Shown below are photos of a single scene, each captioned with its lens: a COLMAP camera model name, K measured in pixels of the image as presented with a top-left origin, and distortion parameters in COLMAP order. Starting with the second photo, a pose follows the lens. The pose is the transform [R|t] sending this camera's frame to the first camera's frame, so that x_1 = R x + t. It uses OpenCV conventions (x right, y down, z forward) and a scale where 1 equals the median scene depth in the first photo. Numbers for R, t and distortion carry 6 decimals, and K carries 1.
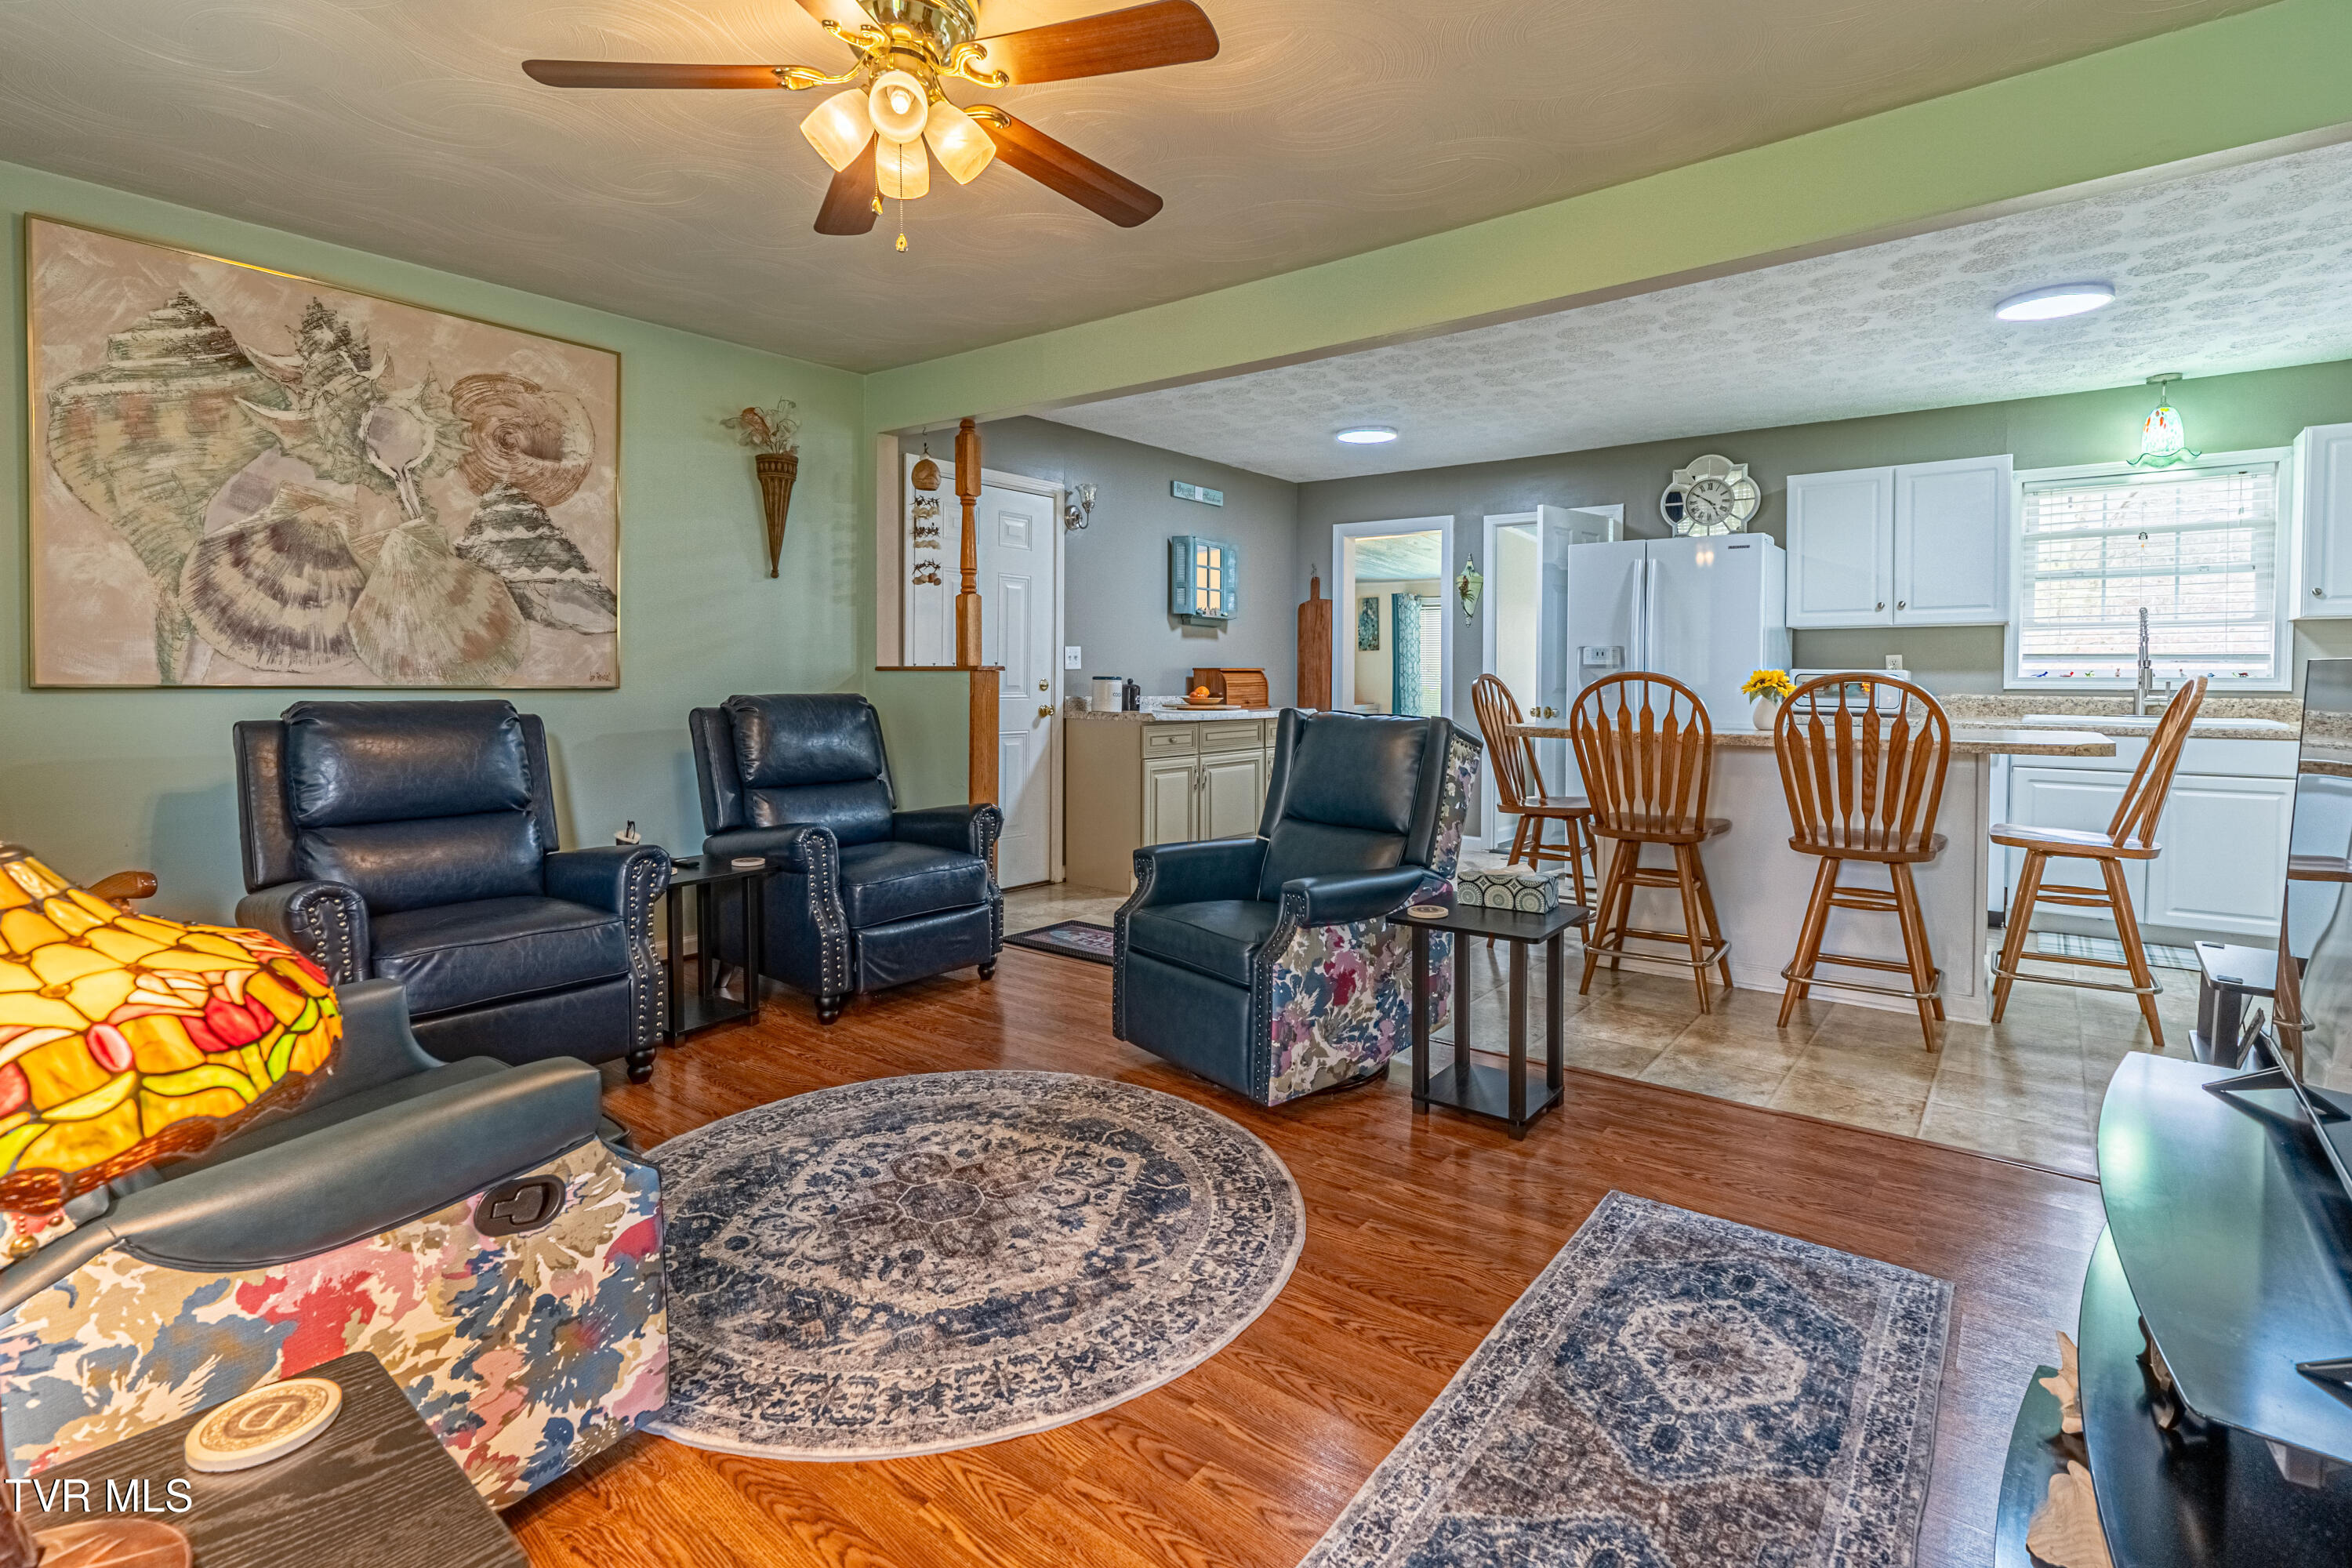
lens RADIAL K [[1122.6, 0, 1204.9], [0, 1122.6, 707.5], [0, 0, 1]] dist [-0.003541, 0.001060]
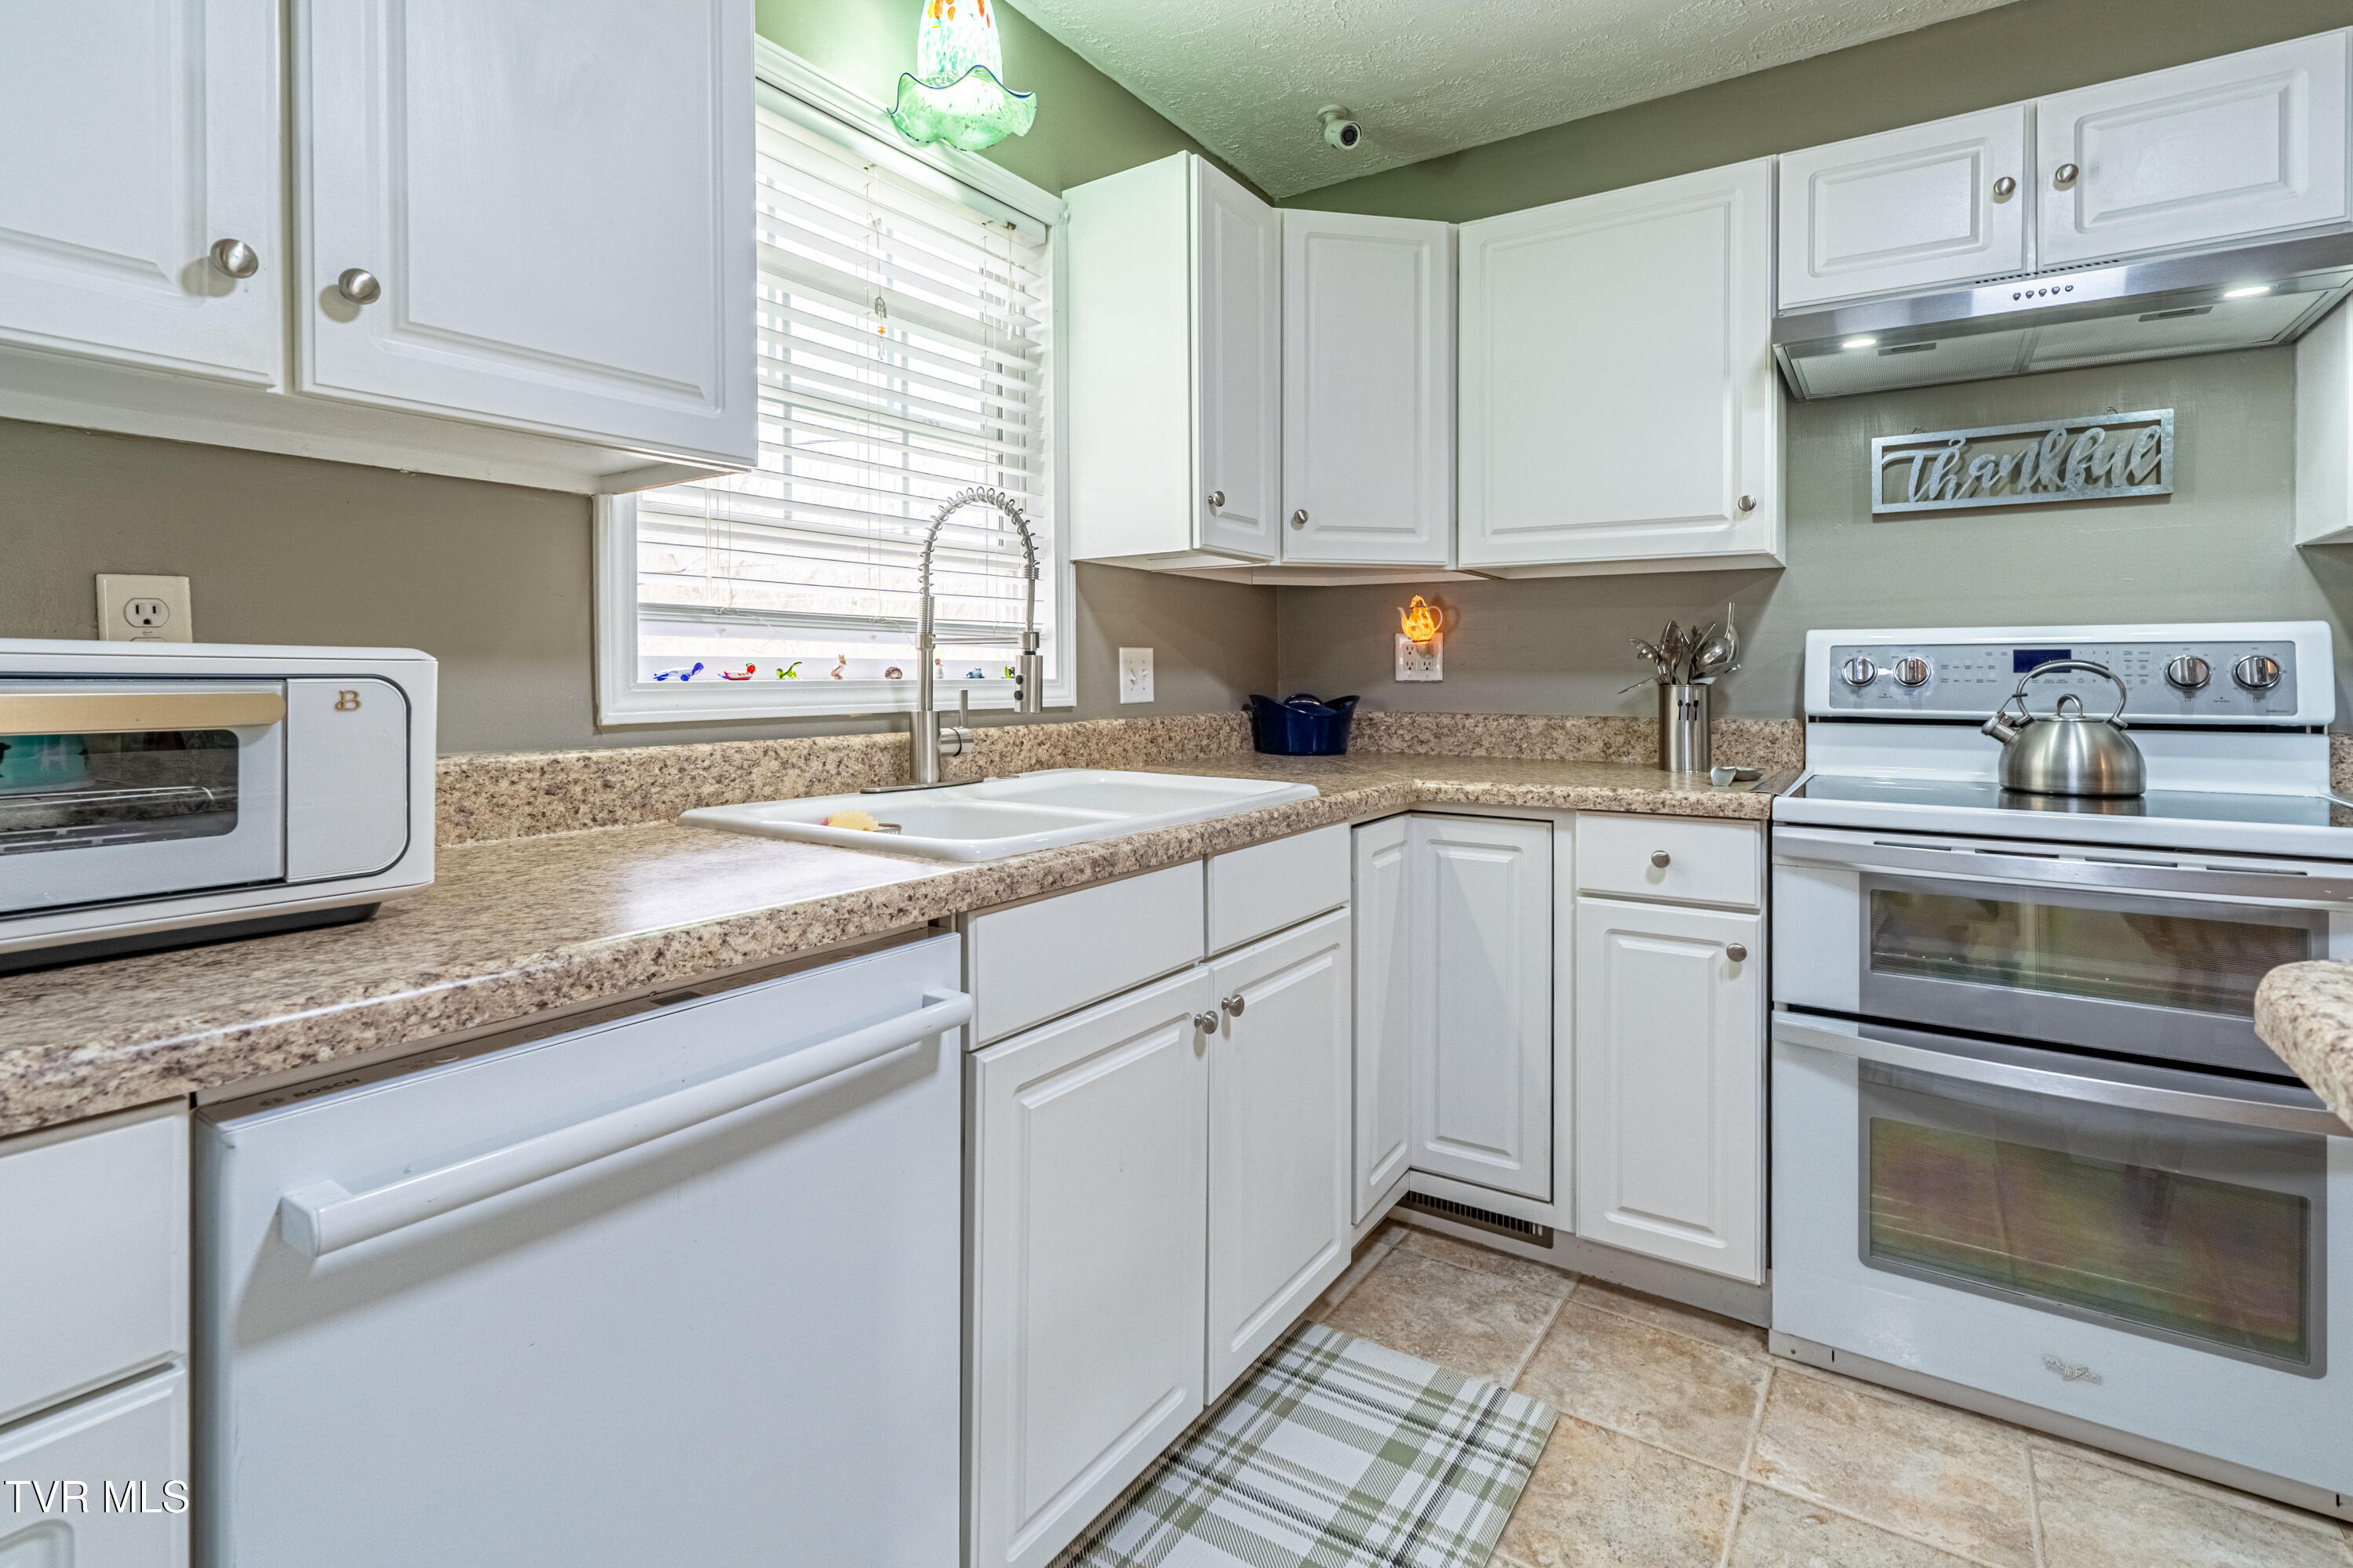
lens RADIAL K [[1123.0, 0, 1139.0], [0, 1123.0, 691.5], [0, 0, 1]] dist [-0.003541, 0.001060]
pose [[-0.034964, -0.018234, 0.999222, 0.487326], [0.031002, 0.999333, 0.019321, -0.029267], [-0.998908, 0.031654, -0.034375, 0.979156]]
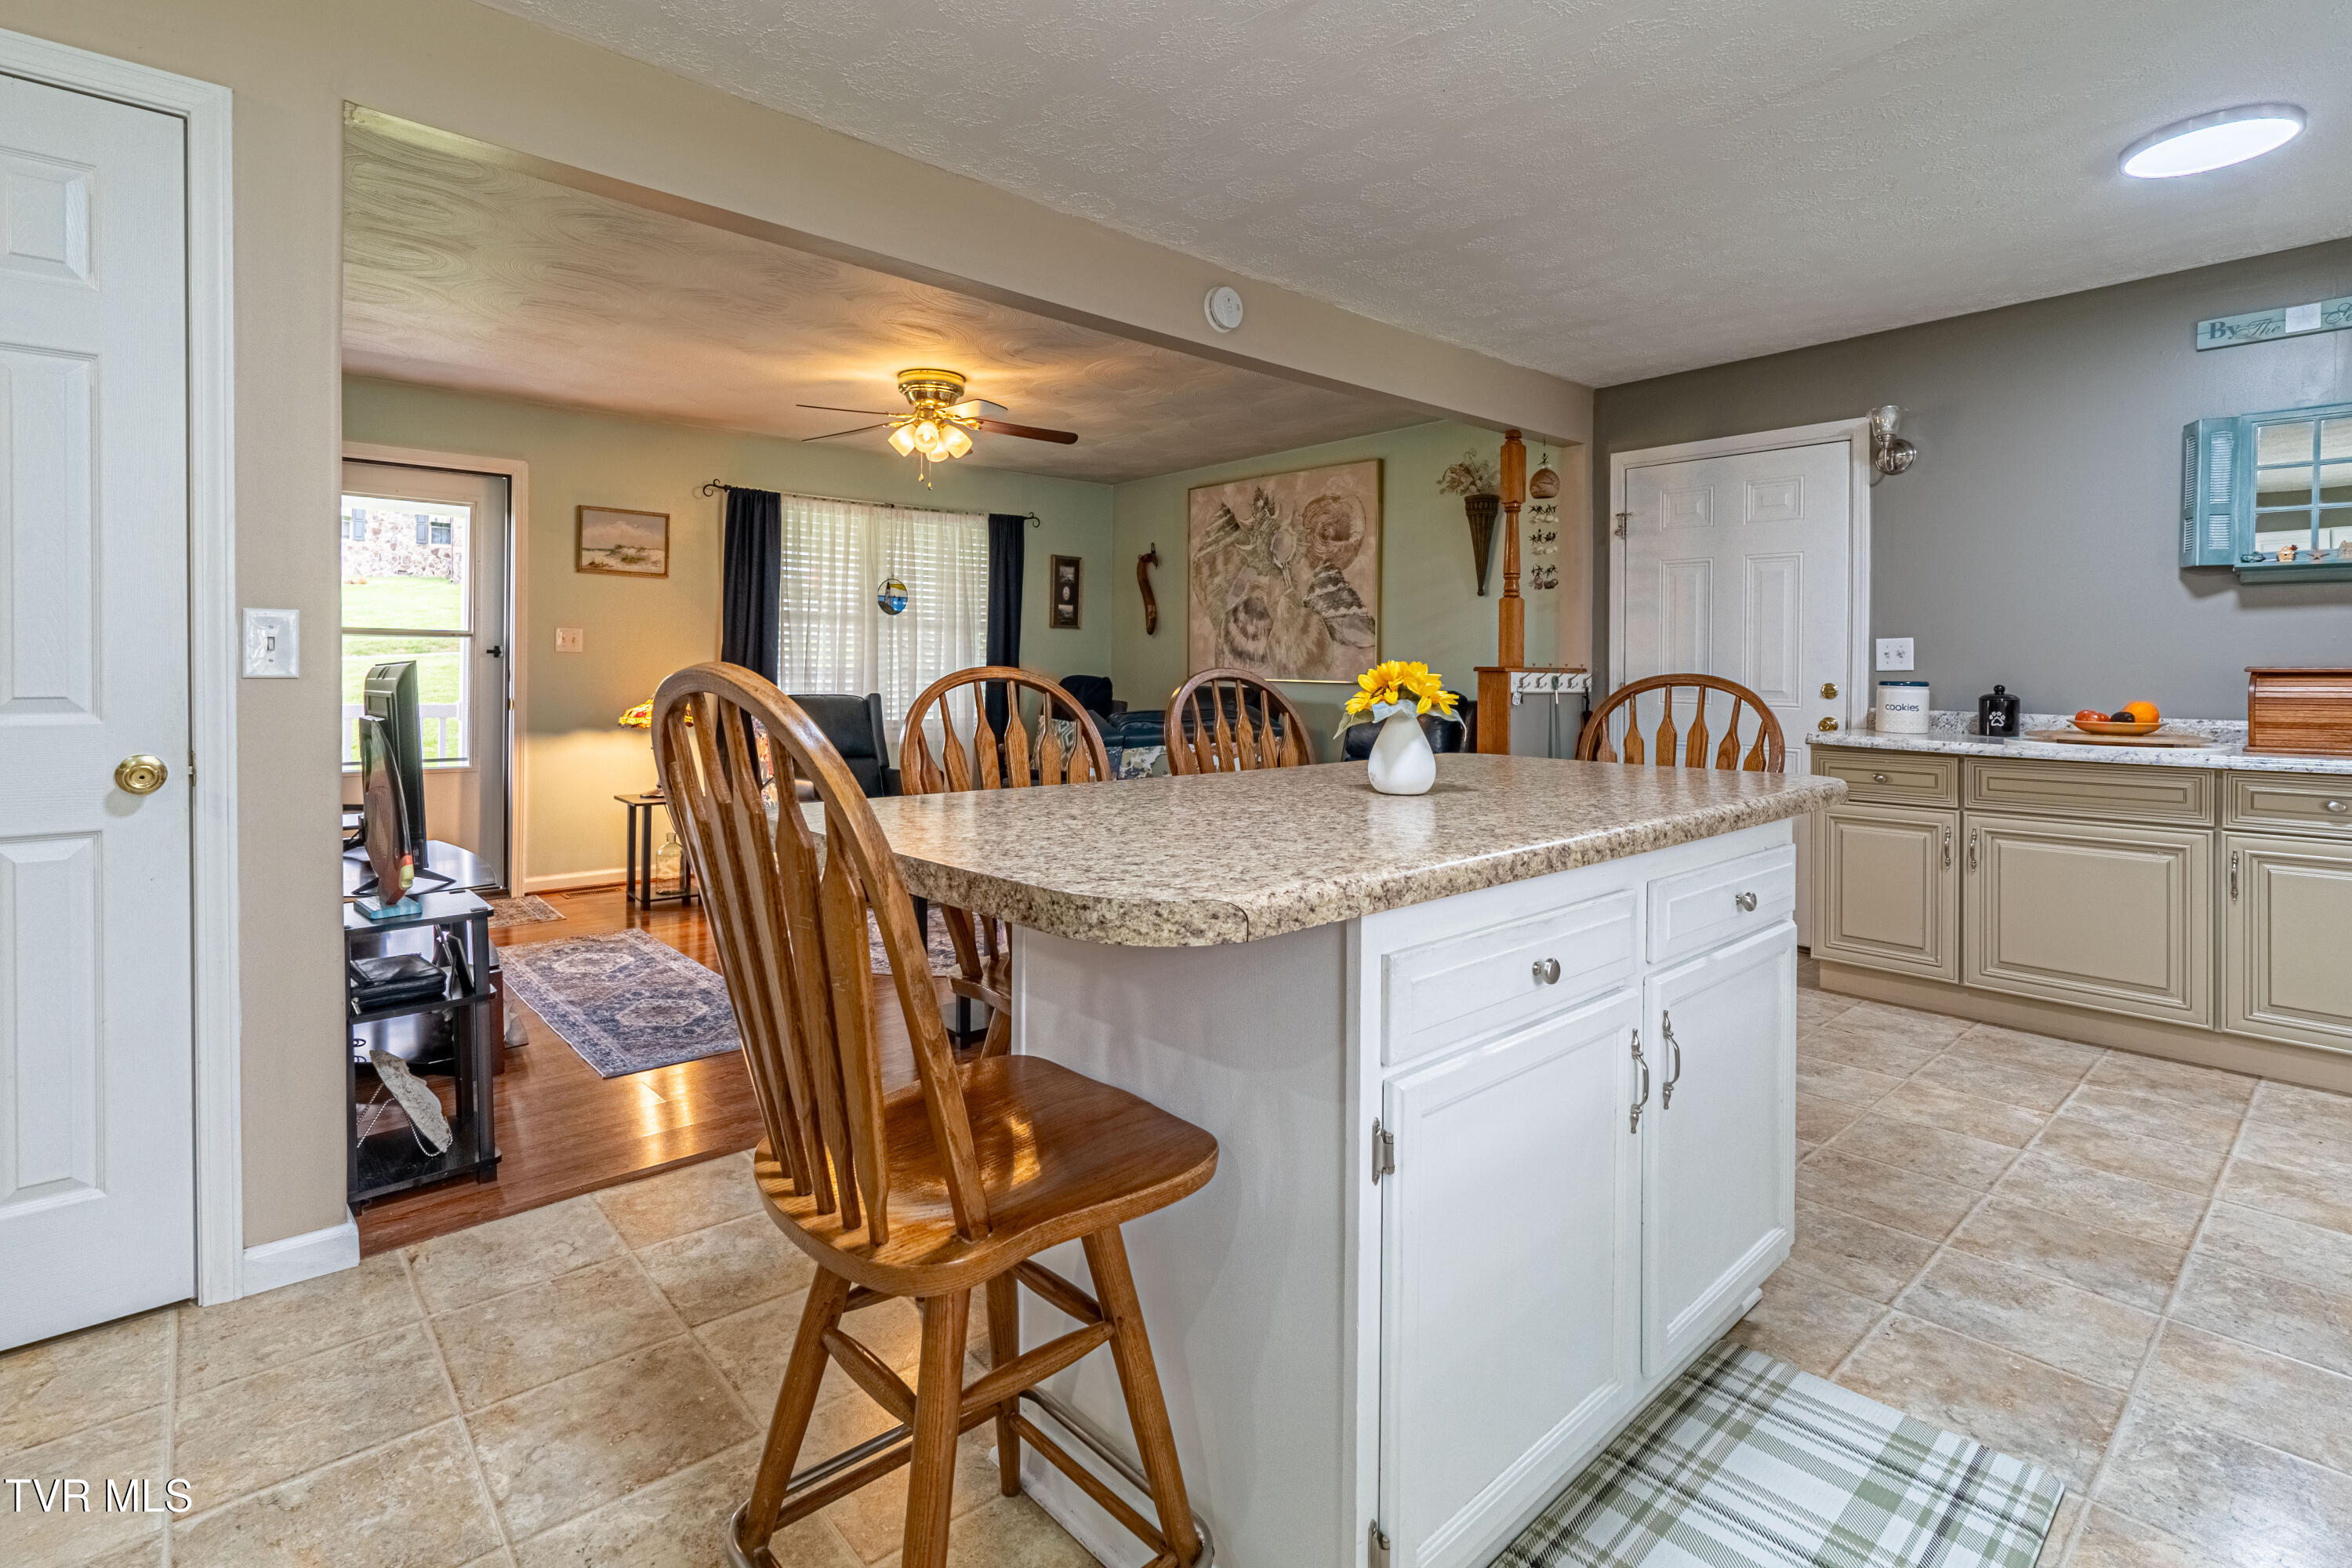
lens RADIAL K [[1122.6, 0, 1144.9], [0, 1122.6, 658.6], [0, 0, 1]] dist [-0.003541, 0.001060]
pose [[-0.209892, -0.010297, -0.977670, 0.829557], [-0.032421, 0.999468, -0.003566, -0.029439], [0.977187, 0.030948, -0.210115, 0.848250]]
